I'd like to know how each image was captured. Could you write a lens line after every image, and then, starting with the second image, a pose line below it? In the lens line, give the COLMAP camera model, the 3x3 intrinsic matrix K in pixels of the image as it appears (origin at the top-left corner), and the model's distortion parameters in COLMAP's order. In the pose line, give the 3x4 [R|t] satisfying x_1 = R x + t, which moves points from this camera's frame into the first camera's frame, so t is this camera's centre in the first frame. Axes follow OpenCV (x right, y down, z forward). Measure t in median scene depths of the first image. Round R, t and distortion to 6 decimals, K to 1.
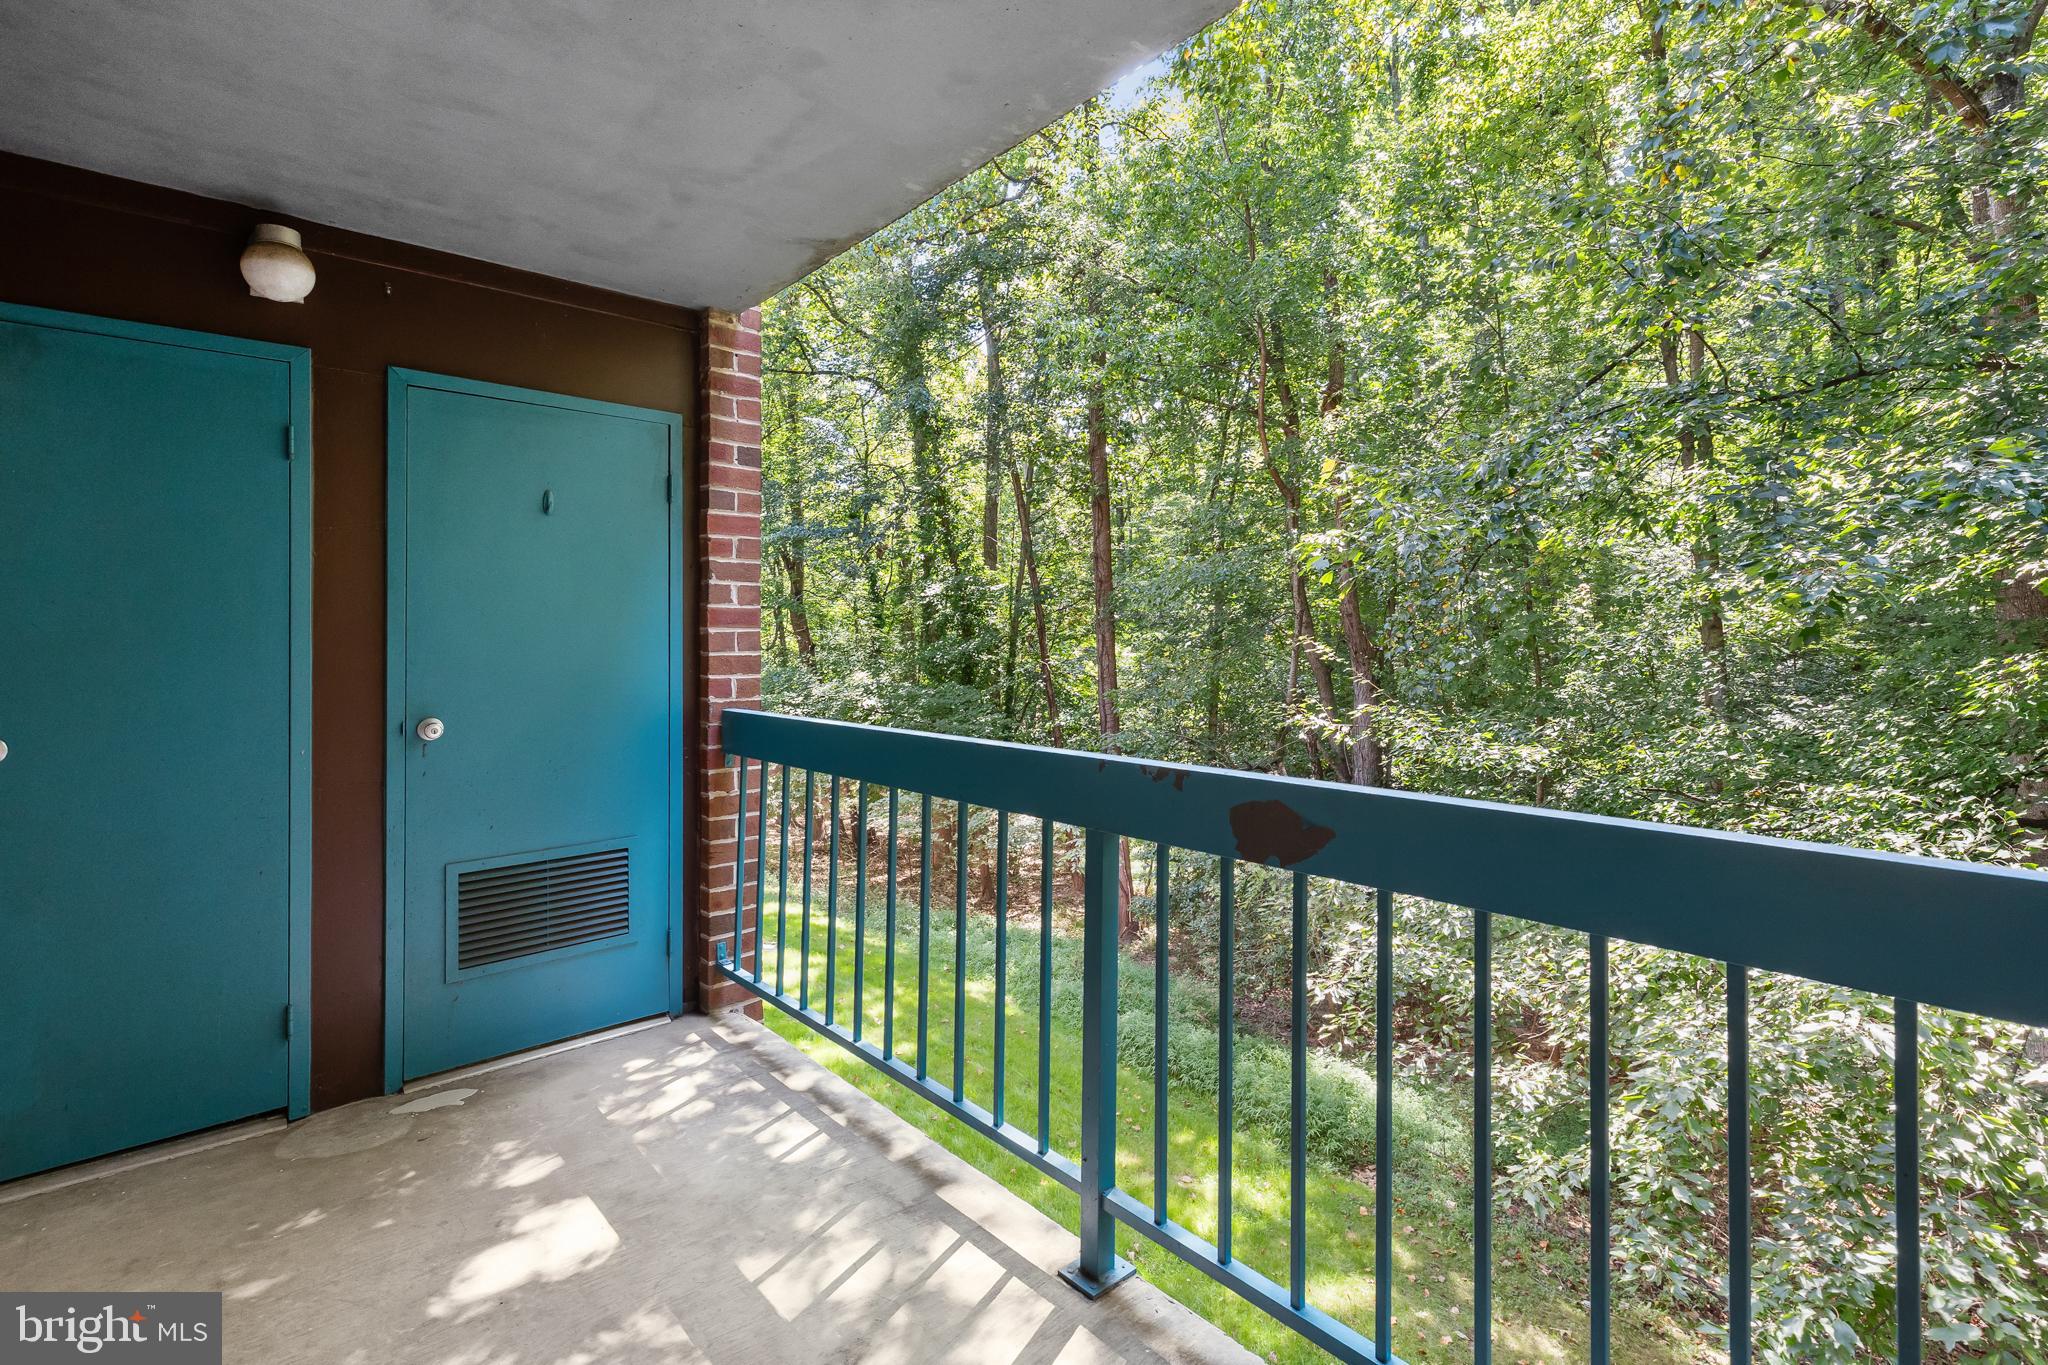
lens RADIAL K [[927.2, 0, 1043.8], [0, 927.2, 619.7], [0, 0, 1]] dist [0.003056, 0.000602]
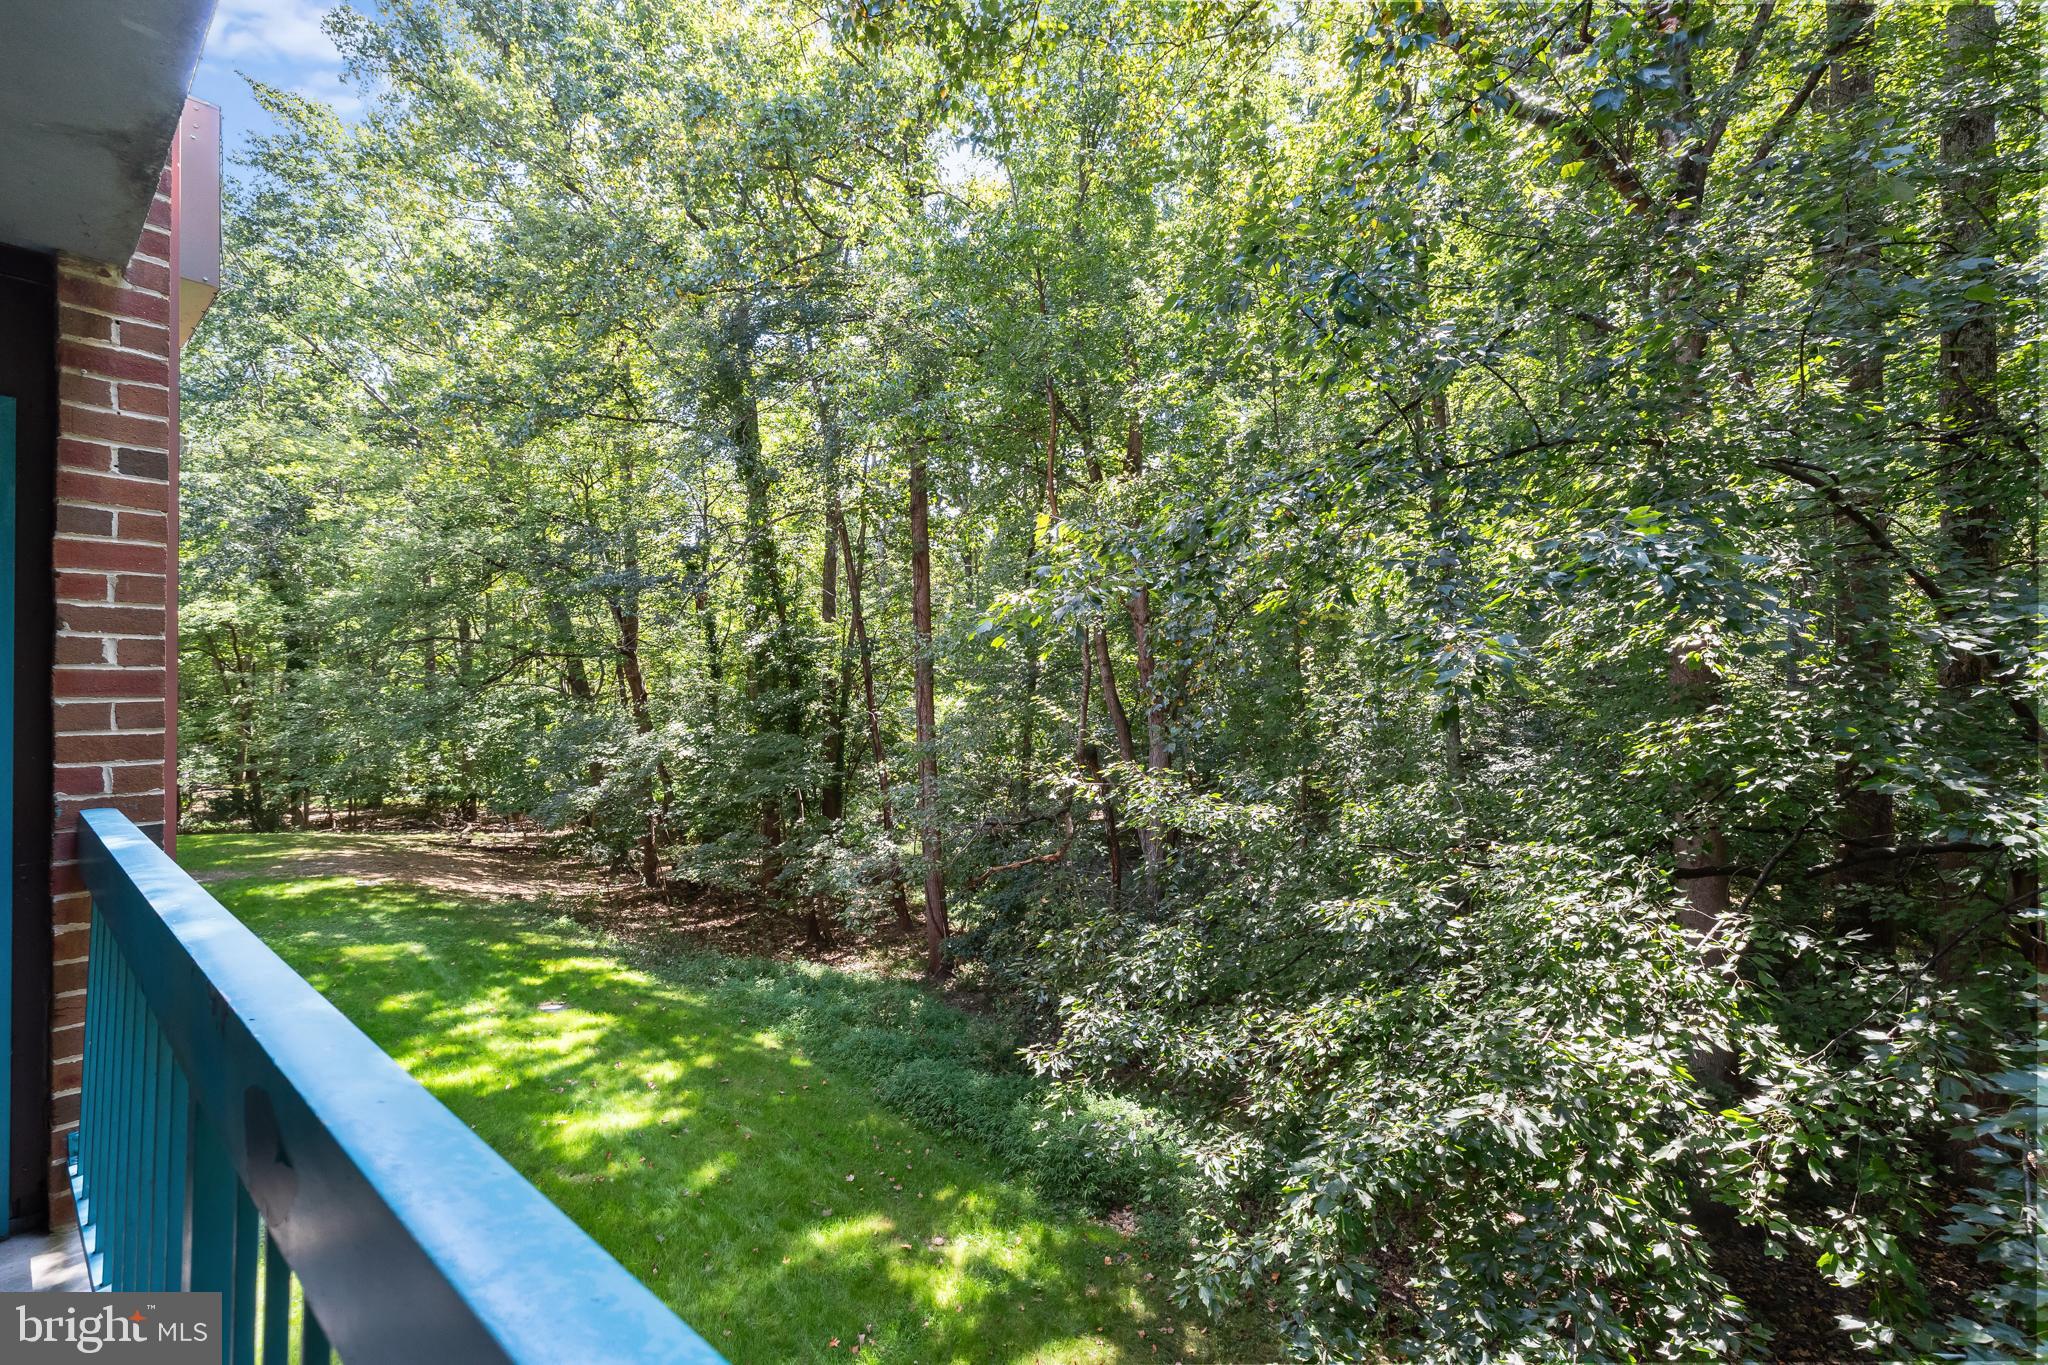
lens RADIAL K [[867.7, 0, 1022.9], [0, 867.7, 684.4], [0, 0, 1]] dist [0.001500, 0.001402]
pose [[0.988958, 0.007428, 0.148010, 0.141782], [-0.009764, 0.999839, 0.015059, -0.009559], [-0.147874, -0.016338, 0.988871, 0.111315]]
